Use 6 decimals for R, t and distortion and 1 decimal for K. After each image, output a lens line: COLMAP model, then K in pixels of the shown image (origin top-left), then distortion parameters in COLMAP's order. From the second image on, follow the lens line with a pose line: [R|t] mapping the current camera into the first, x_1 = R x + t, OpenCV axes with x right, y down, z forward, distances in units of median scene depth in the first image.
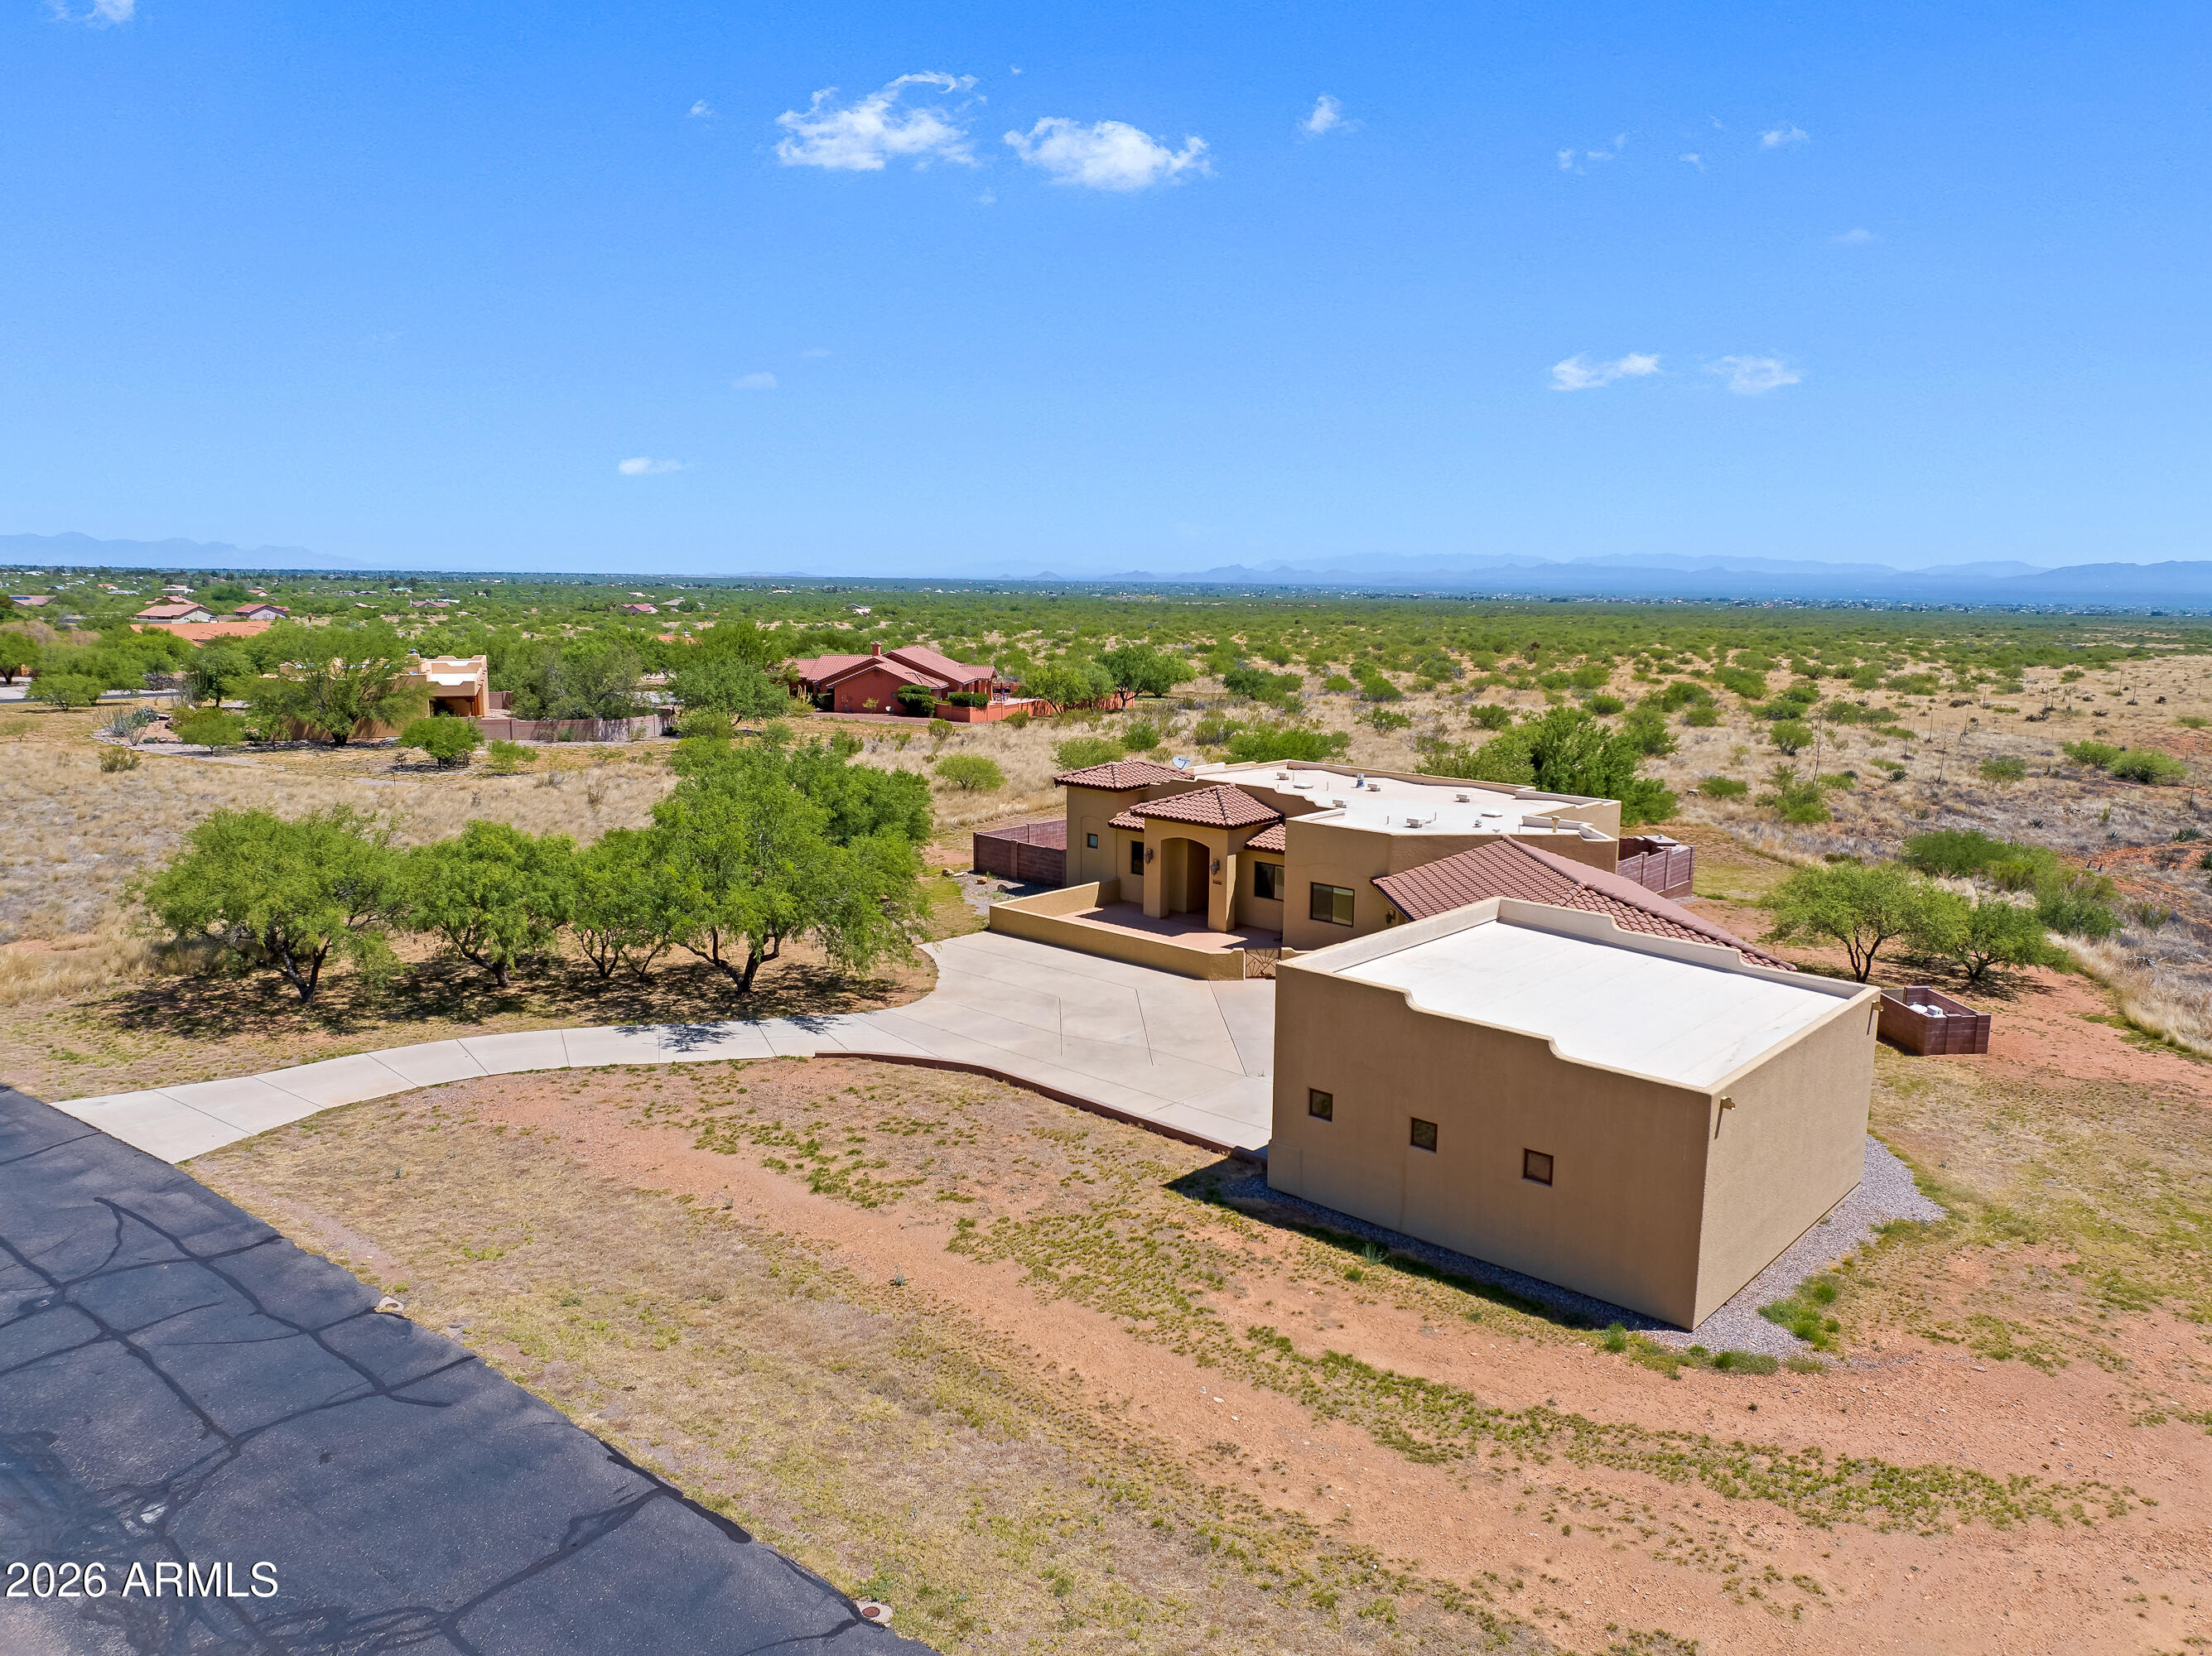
lens RADIAL K [[1556.9, 0, 1113.3], [0, 1556.9, 823.9], [0, 0, 1]] dist [-0.043837, 0.003359]
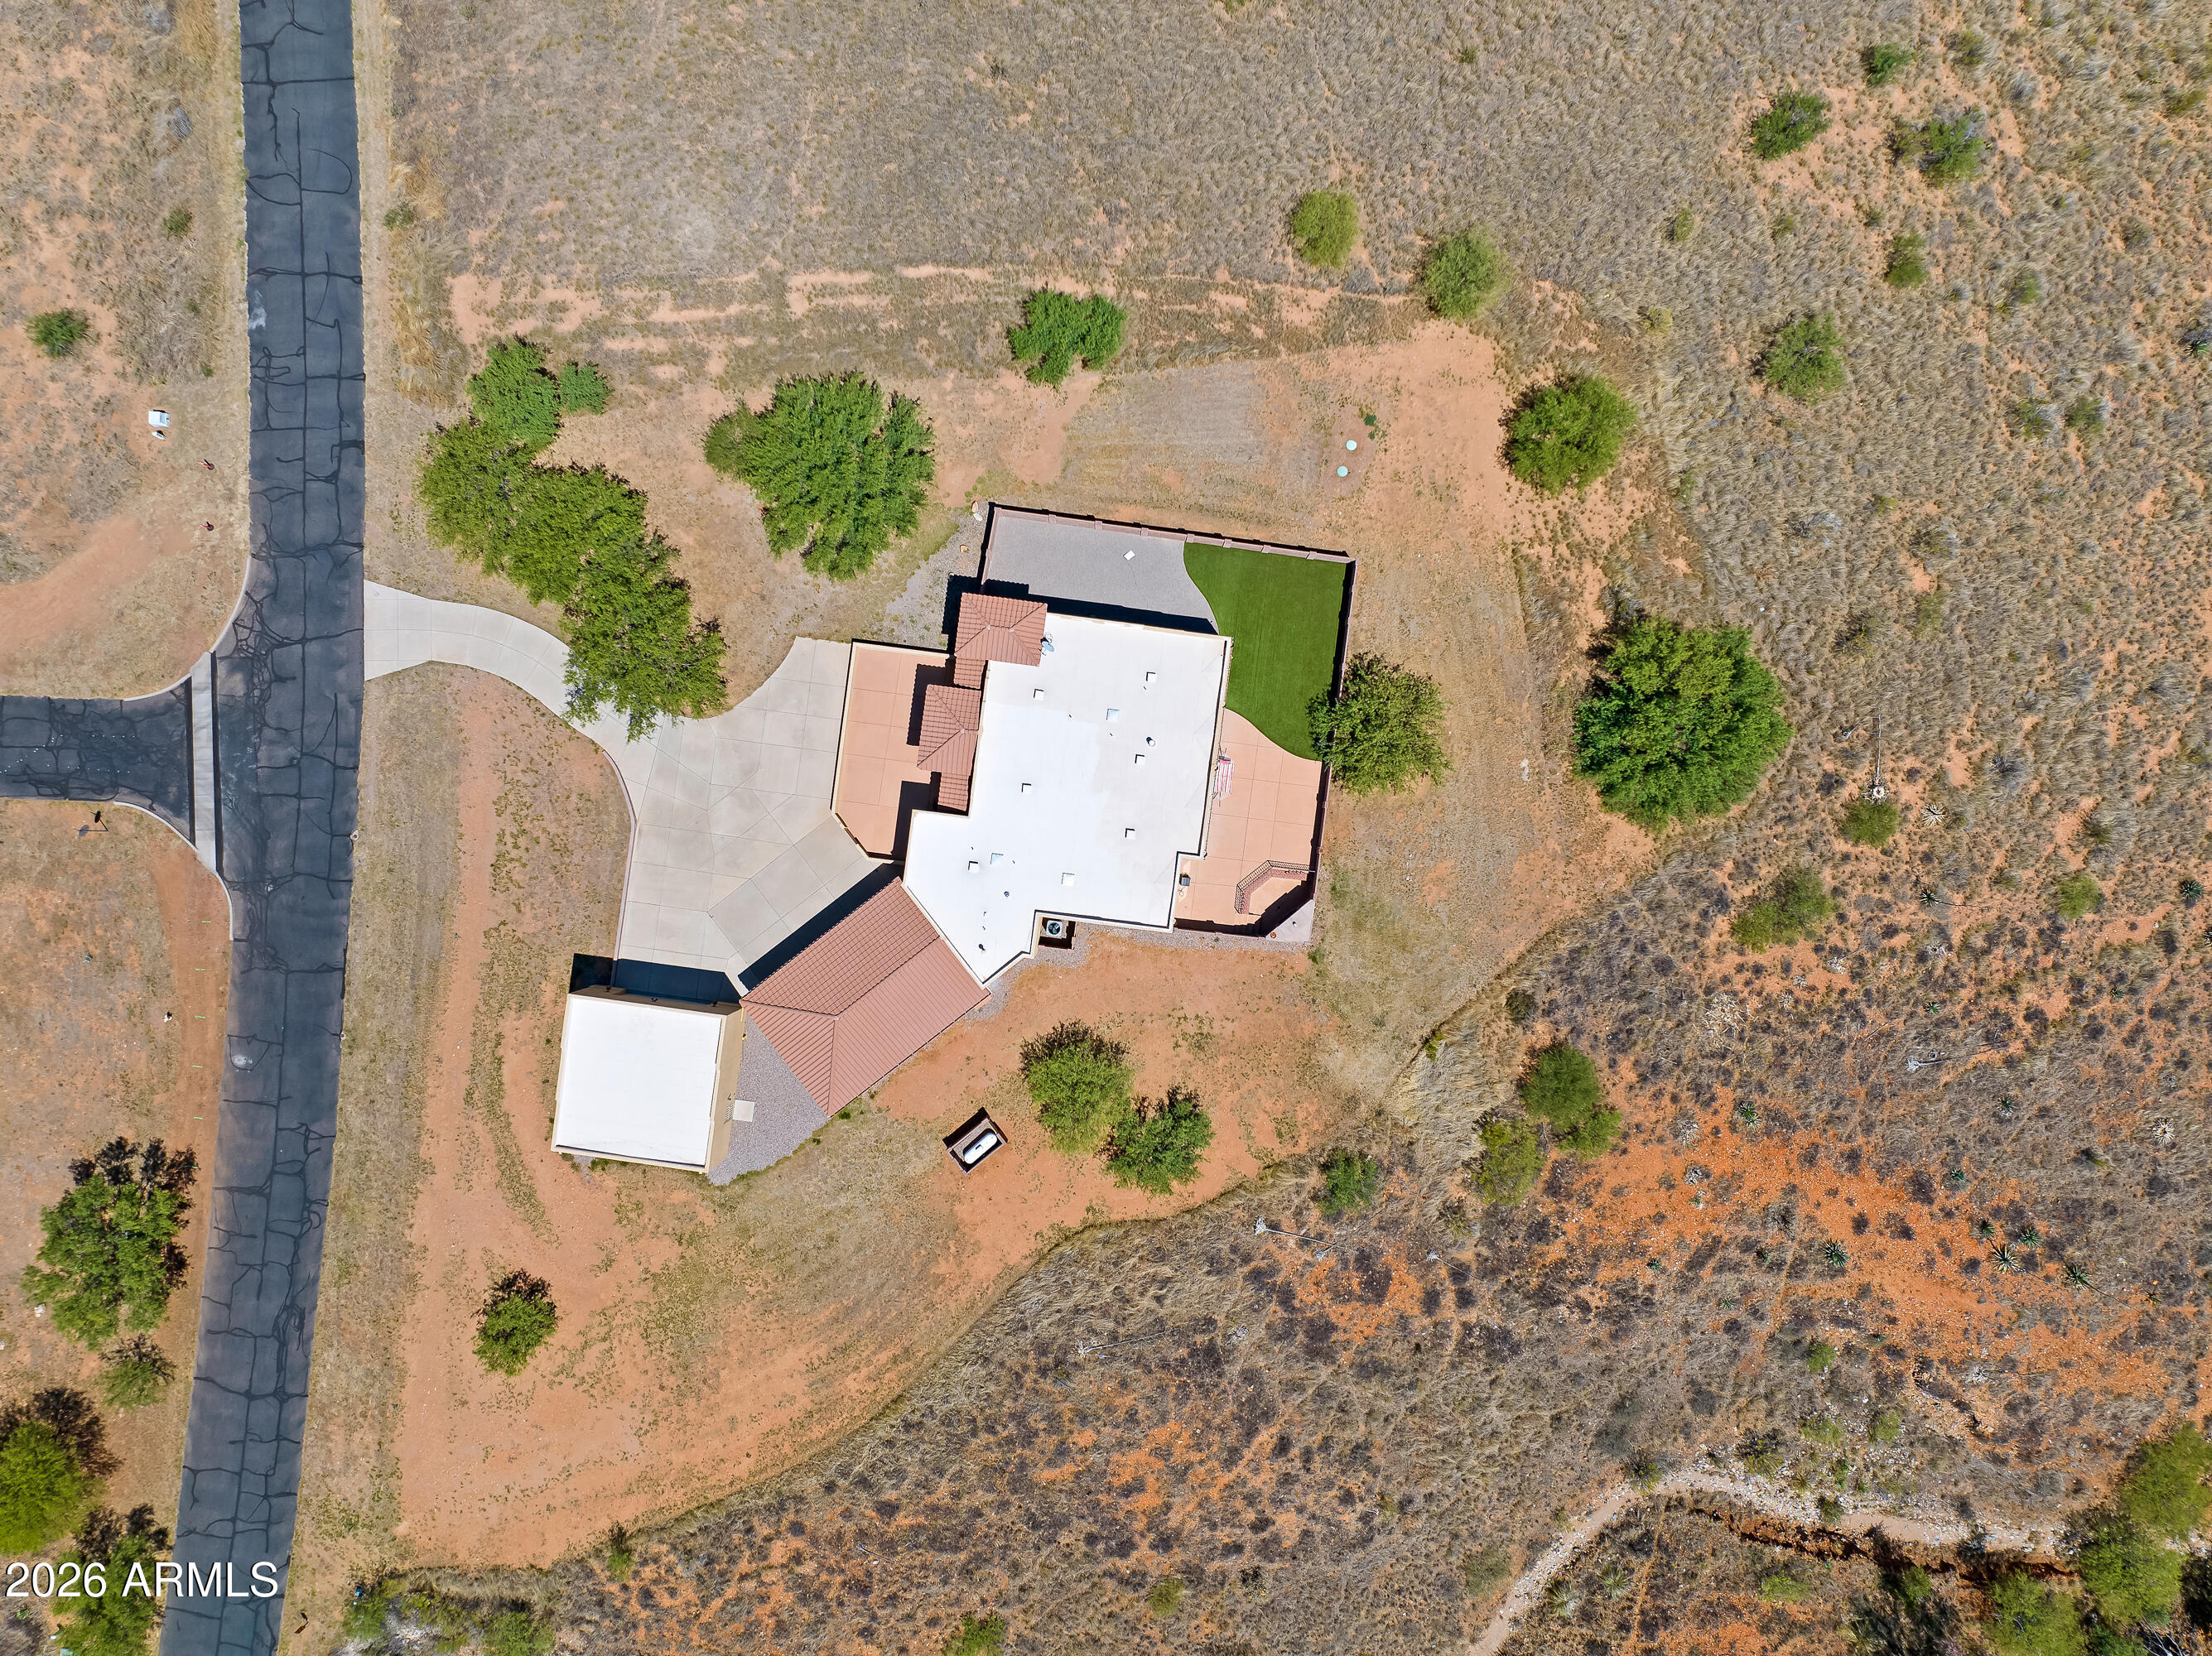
lens RADIAL K [[1539.9, 0, 1113.2], [0, 1539.9, 832.3], [0, 0, 1]] dist [-0.027853, -0.027636]
pose [[0.576451, 0.817006, -0.014328, 0.475143], [-0.130658, 0.109469, 0.985365, -2.777331], [0.806618, -0.566143, 0.169852, 1.493577]]
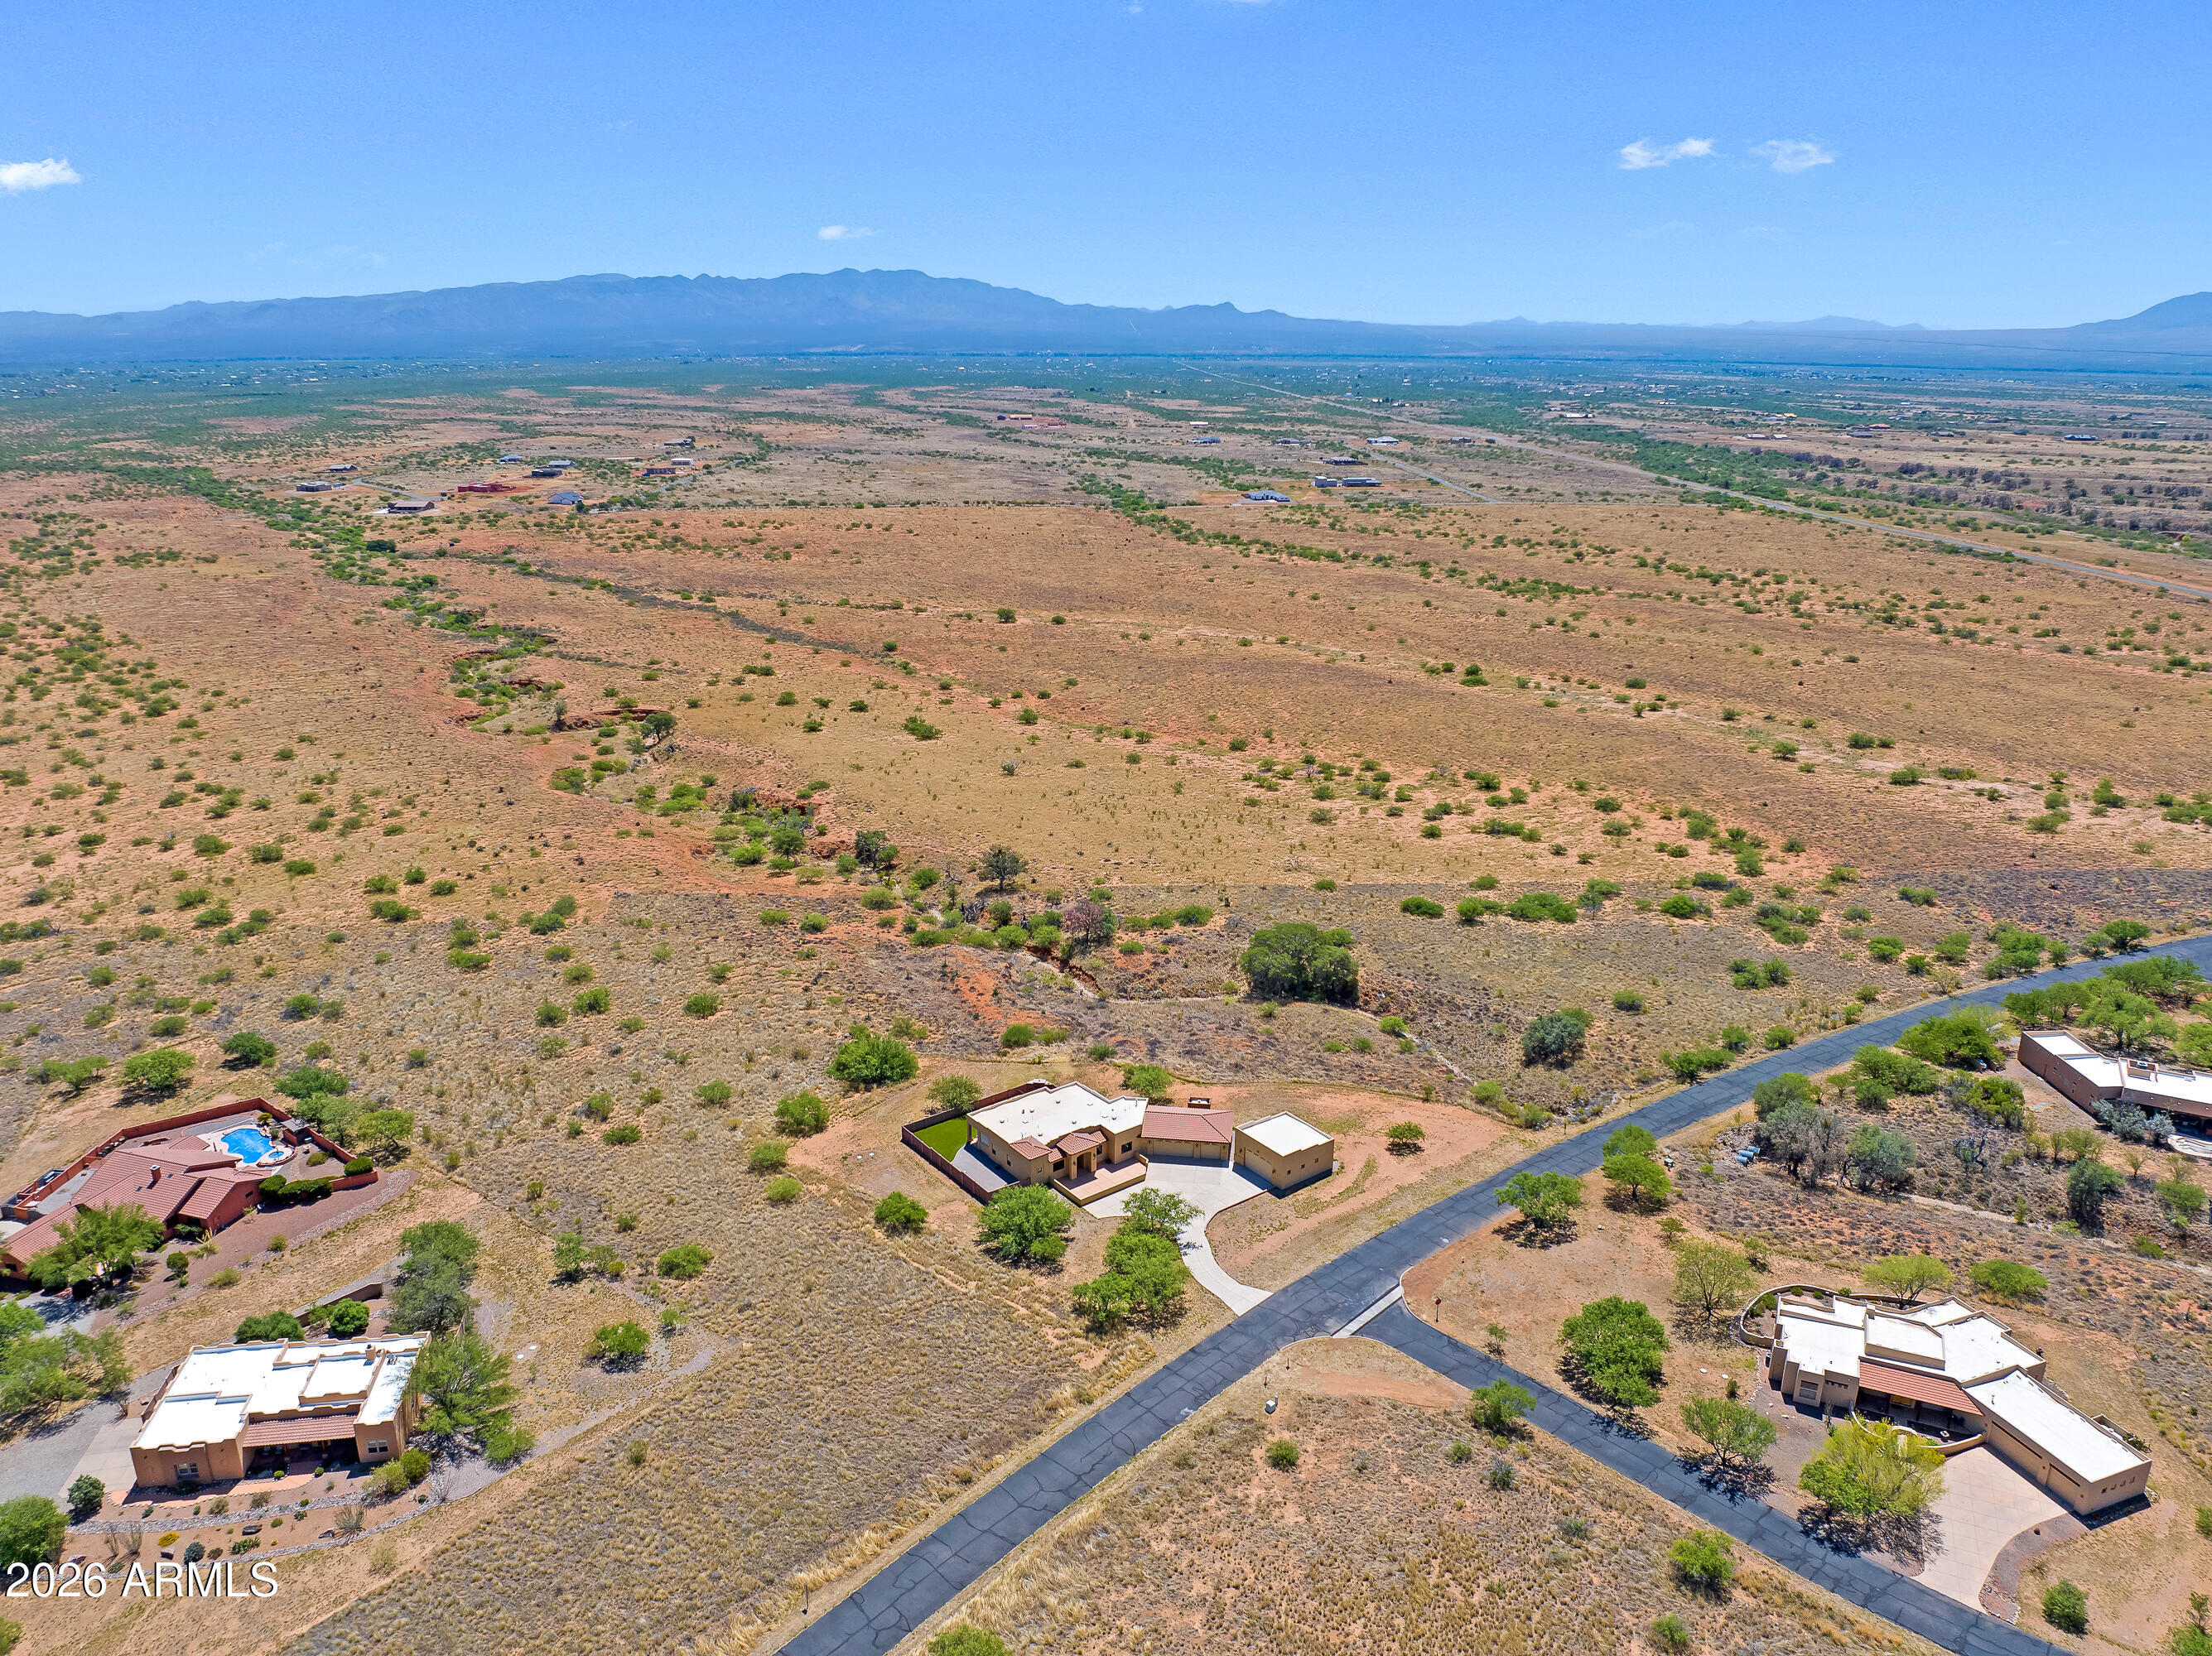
lens RADIAL K [[1539.9, 0, 1113.2], [0, 1539.9, 832.3], [0, 0, 1]] dist [-0.027853, -0.027636]
pose [[0.175915, -0.320424, 0.930796, -5.308071], [0.159202, 0.942355, 0.294315, -3.042139], [-0.971447, 0.096410, 0.216787, 0.210313]]
